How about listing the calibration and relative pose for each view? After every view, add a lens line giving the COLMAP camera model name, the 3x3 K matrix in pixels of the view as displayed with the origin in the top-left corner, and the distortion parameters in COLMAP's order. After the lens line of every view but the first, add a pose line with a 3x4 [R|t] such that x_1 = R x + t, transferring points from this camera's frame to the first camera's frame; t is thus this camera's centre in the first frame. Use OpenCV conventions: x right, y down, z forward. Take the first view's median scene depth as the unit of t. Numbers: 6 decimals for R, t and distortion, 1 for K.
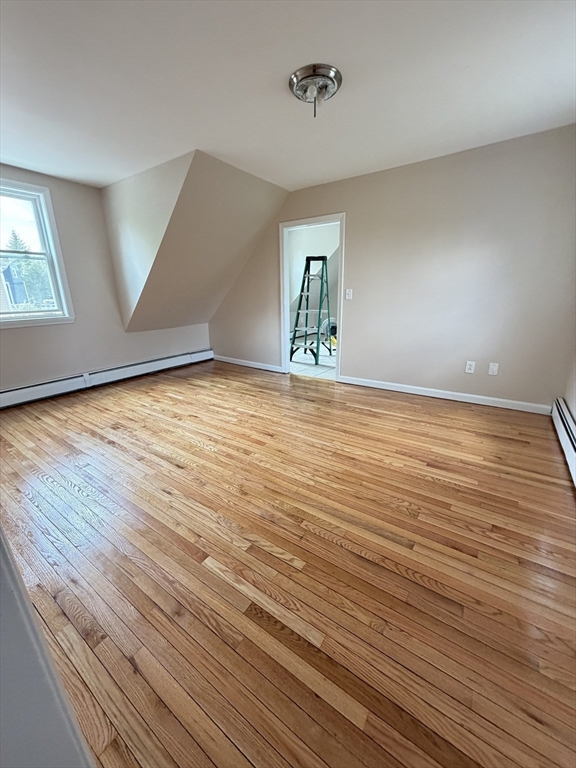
lens RADIAL K [[305.3, 0, 287.3], [0, 305.3, 381.7], [0, 0, 1]] dist [0.000293, -0.000254]
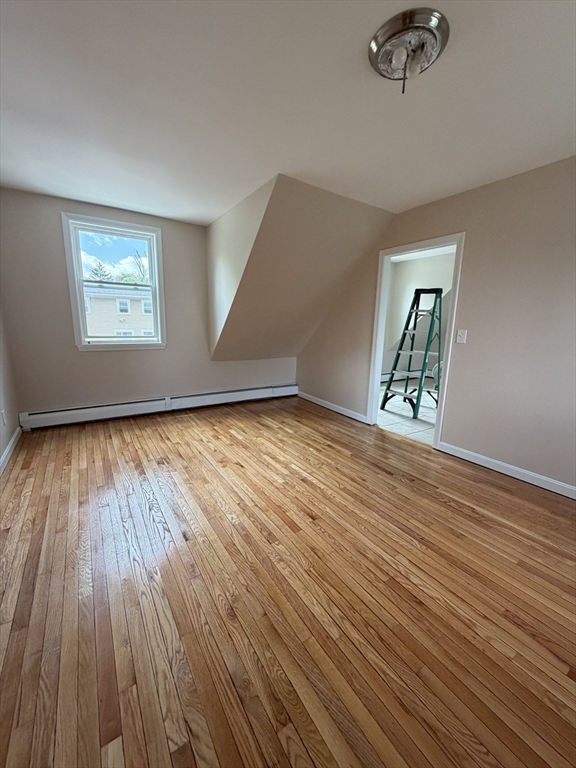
lens RADIAL K [[305.3, 0, 287.3], [0, 305.3, 381.7], [0, 0, 1]] dist [0.000293, -0.000254]
pose [[0.928289, 0.107268, -0.356053, 0.090255], [-0.141820, 0.987247, -0.072319, -0.068392], [0.343755, 0.117628, 0.931663, 0.183914]]
